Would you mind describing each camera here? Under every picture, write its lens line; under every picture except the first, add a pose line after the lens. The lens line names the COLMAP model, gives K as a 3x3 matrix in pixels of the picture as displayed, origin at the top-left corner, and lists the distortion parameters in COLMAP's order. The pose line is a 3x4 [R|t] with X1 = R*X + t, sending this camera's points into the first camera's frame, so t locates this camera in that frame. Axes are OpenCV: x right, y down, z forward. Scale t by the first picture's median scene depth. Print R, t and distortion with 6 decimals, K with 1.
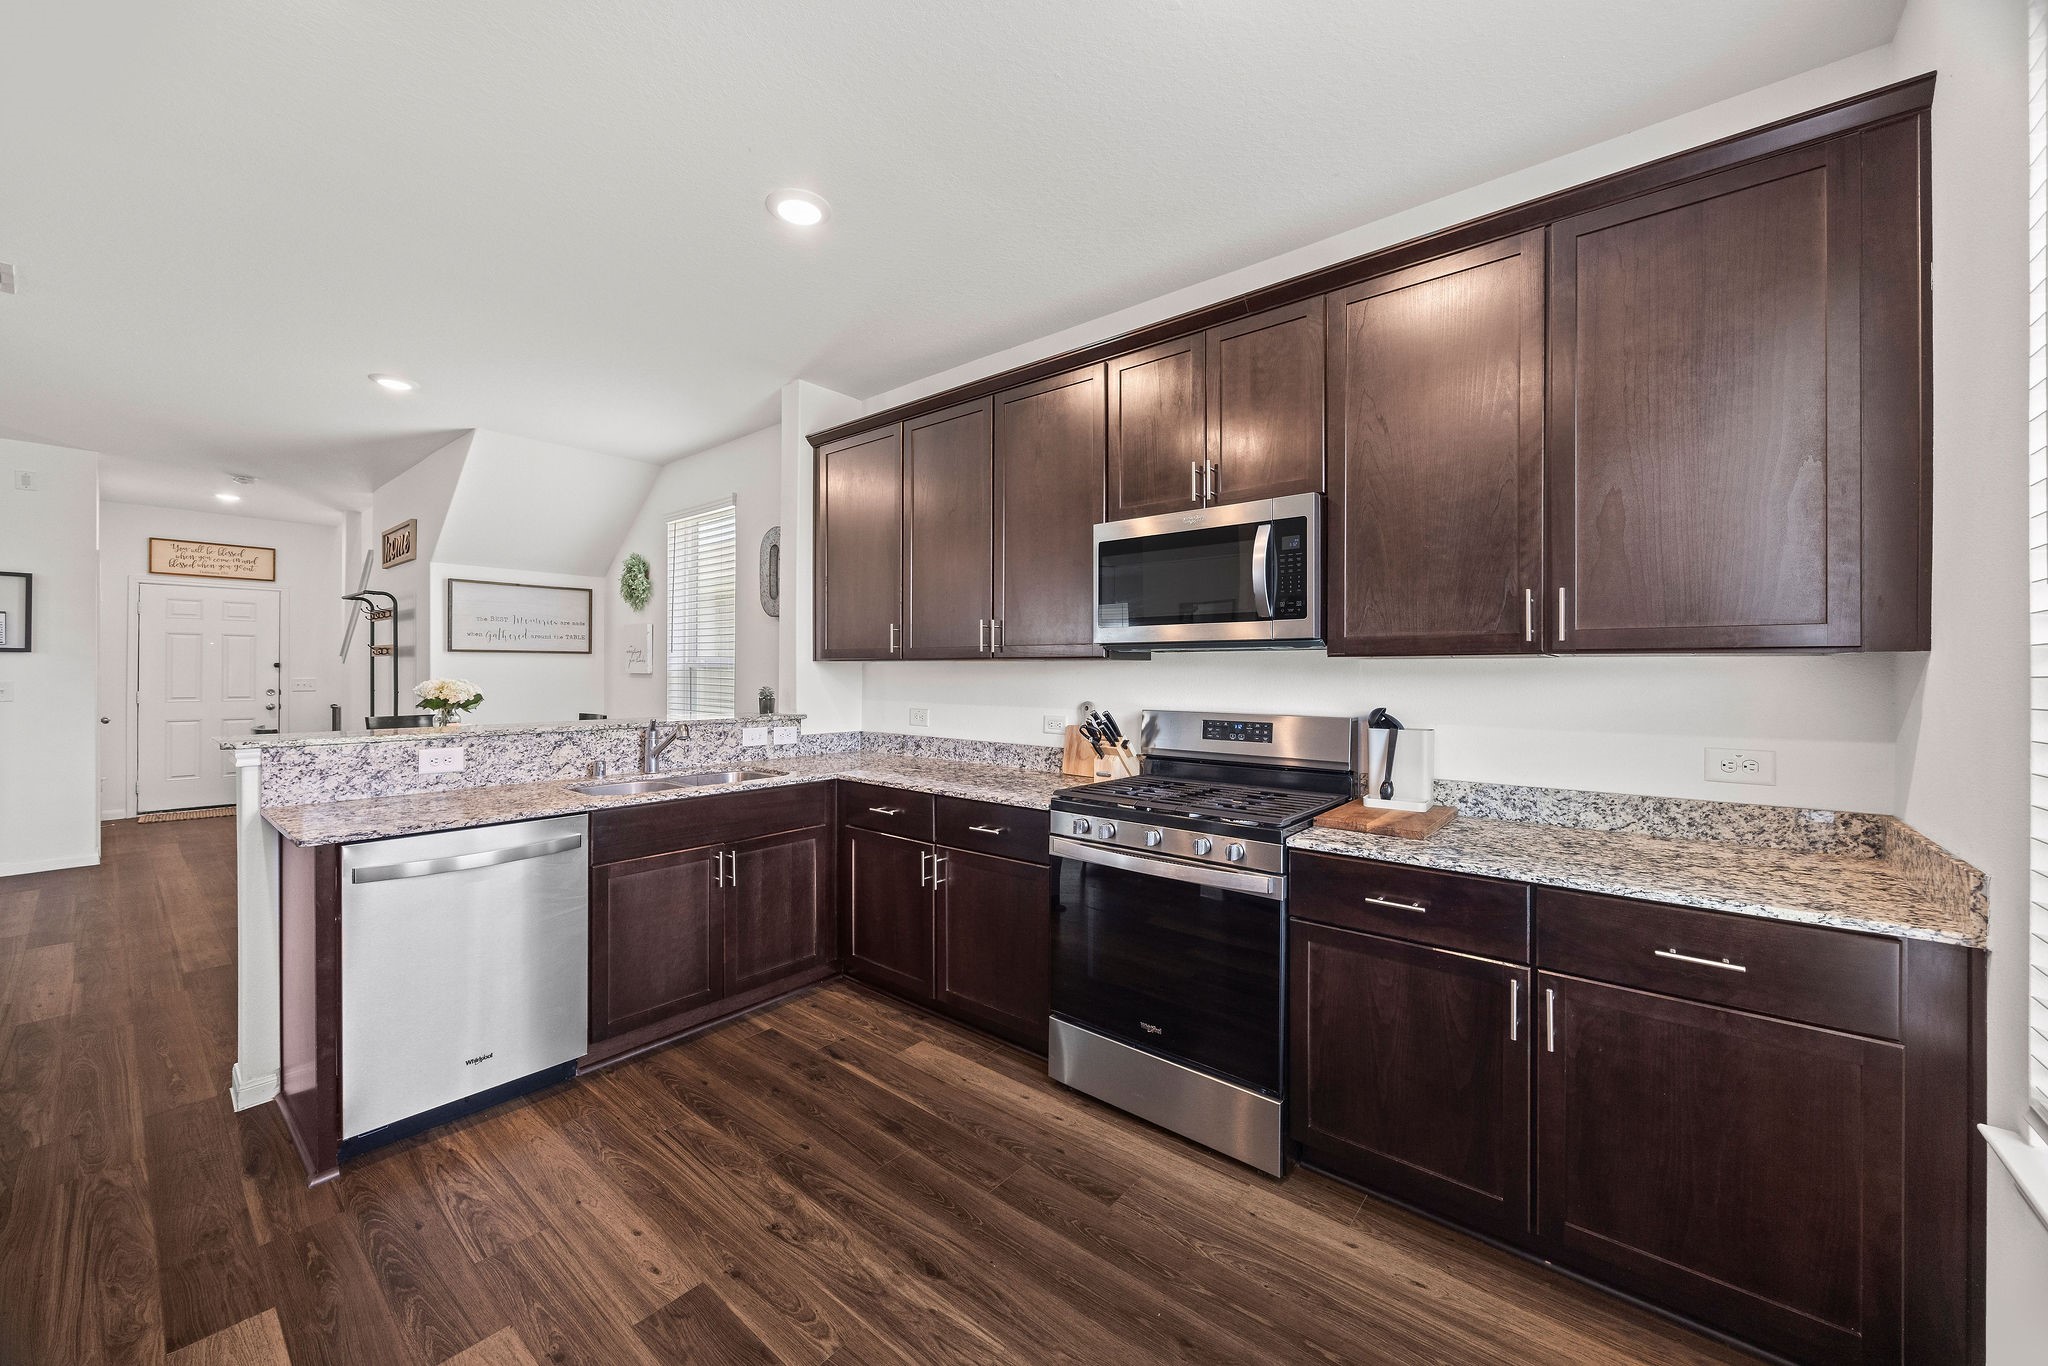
lens RADIAL K [[769.3, 0, 1016.1], [0, 769.3, 675.0], [0, 0, 1]] dist [-0.004197, 0.000208]
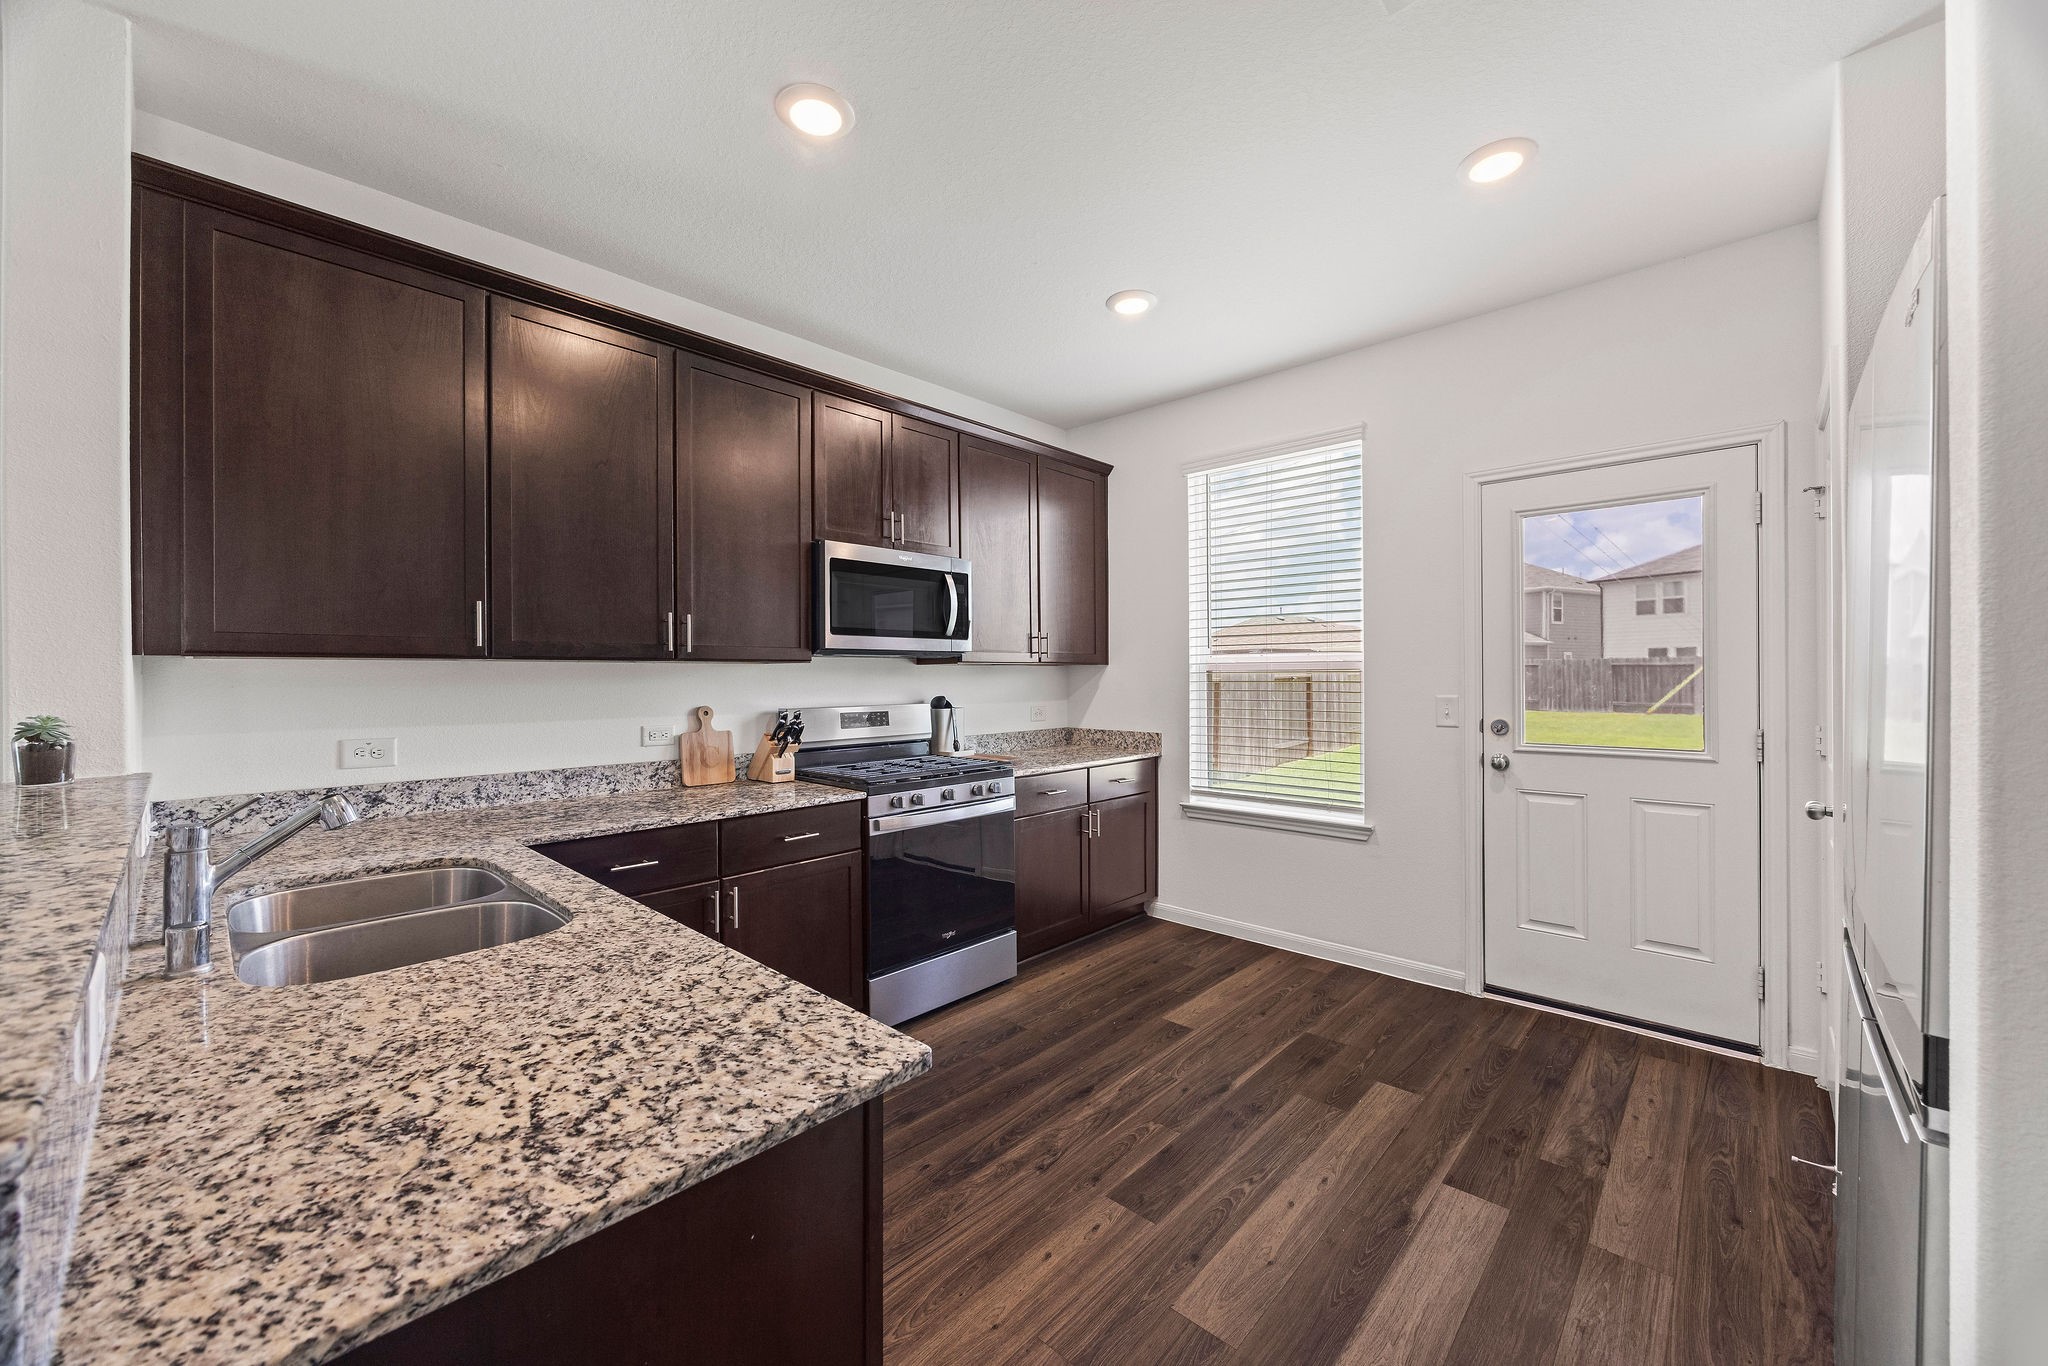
lens RADIAL K [[780.0, 0, 1018.7], [0, 780.0, 678.1], [0, 0, 1]] dist [-0.001567, -0.000044]
pose [[0.053935, -0.005997, 0.998526, -0.998485], [0.010626, 0.999929, 0.005431, -0.001298], [-0.998488, 0.010317, 0.053995, 0.664281]]
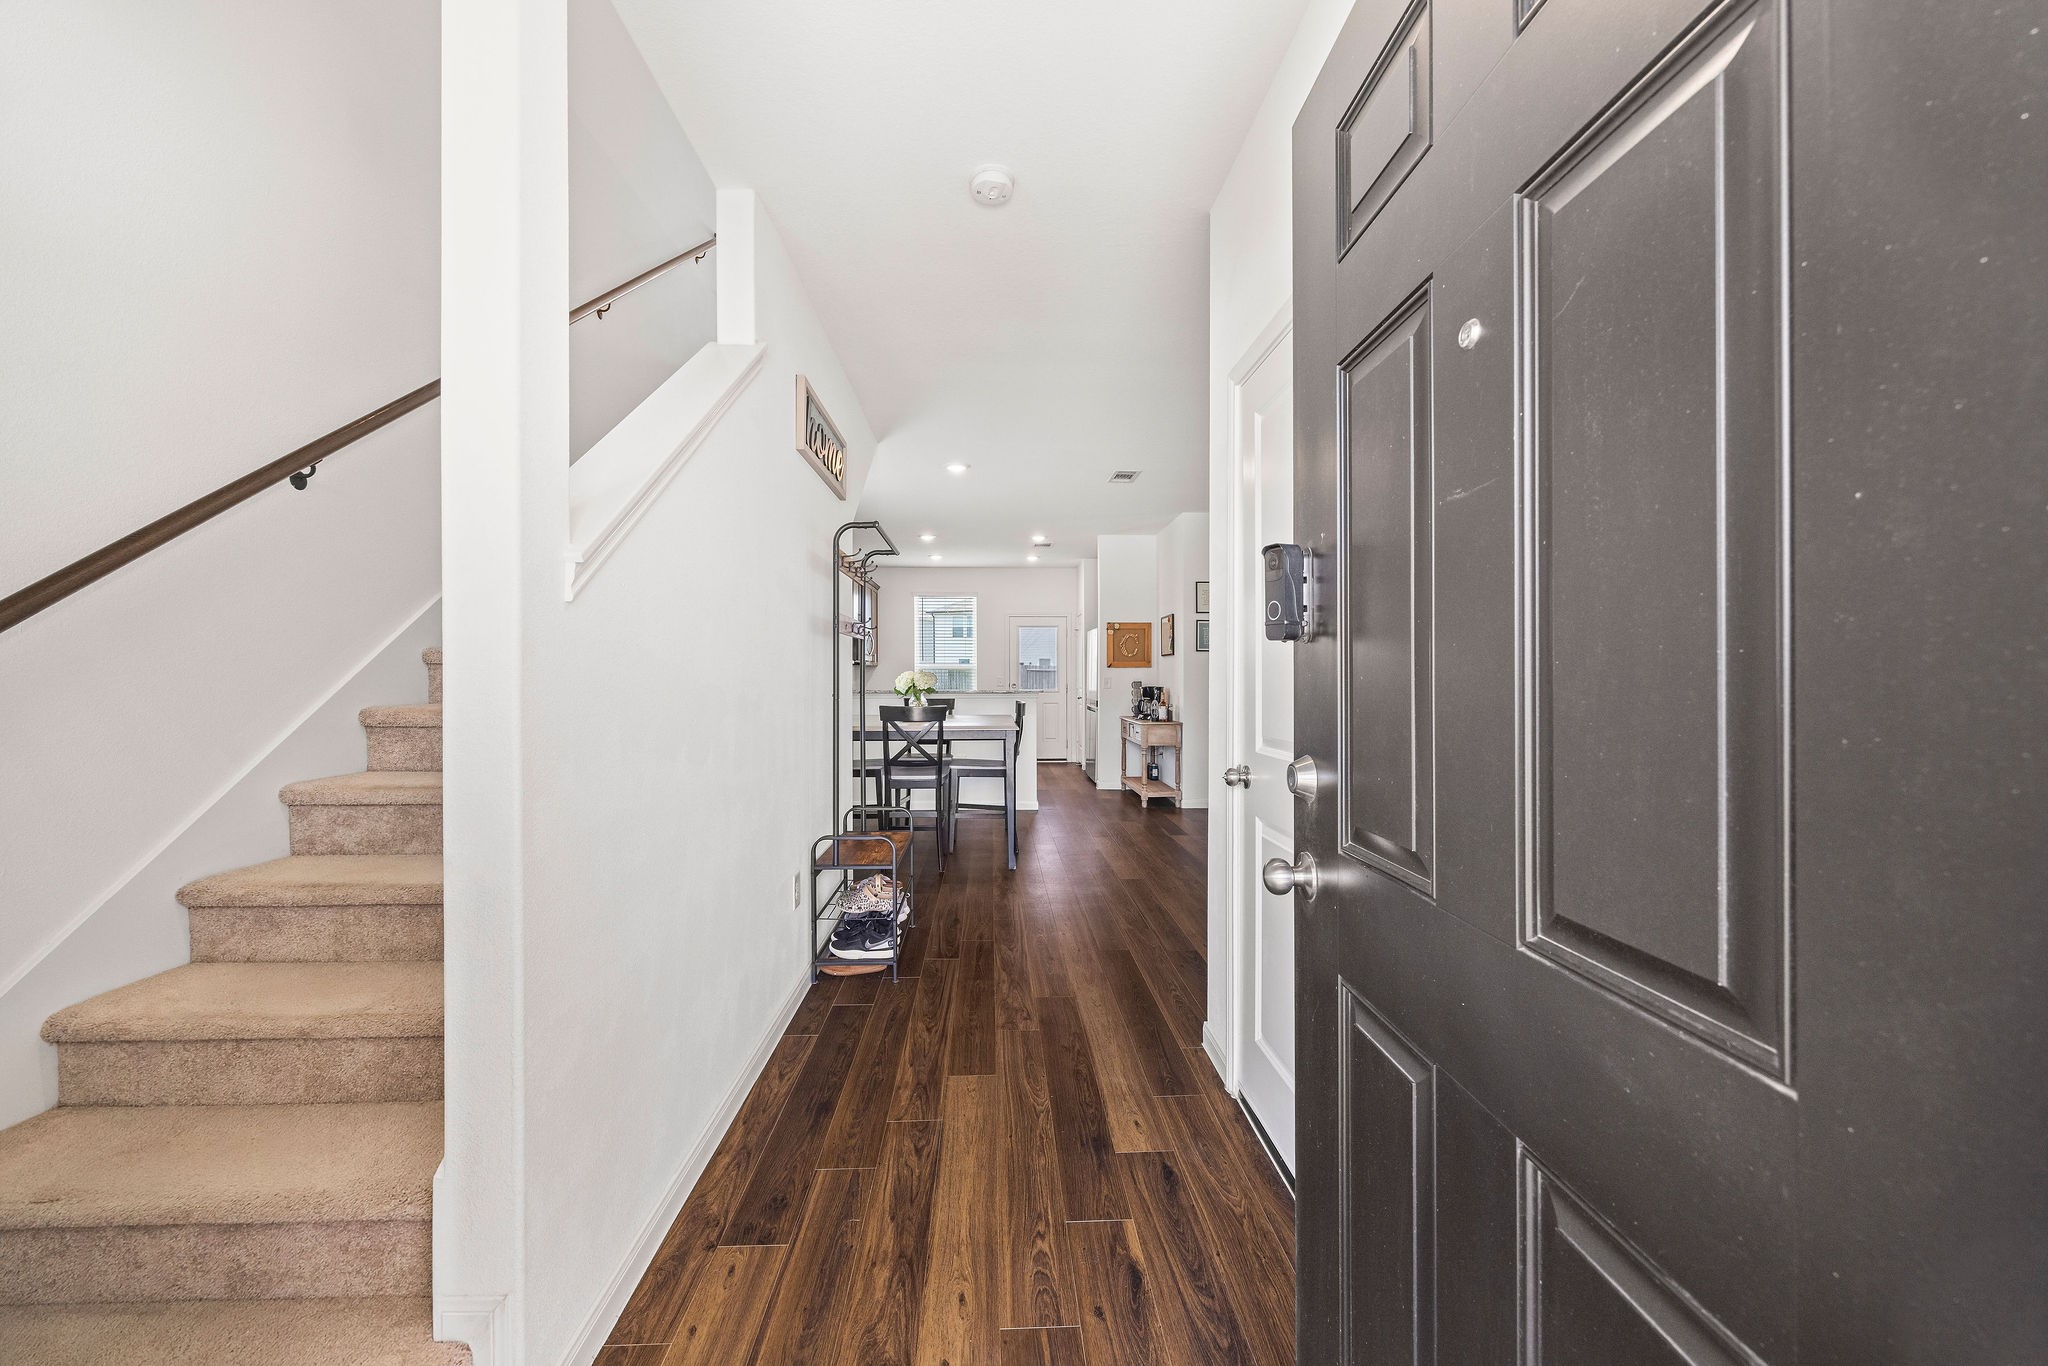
lens RADIAL K [[769.3, 0, 1016.1], [0, 769.3, 675.0], [0, 0, 1]] dist [-0.004197, 0.000208]
pose [[-0.666911, -0.005266, 0.745119, -2.861529], [-0.000624, 0.999979, 0.006508, 0.005288], [-0.745137, 0.003876, -0.666900, 2.742438]]
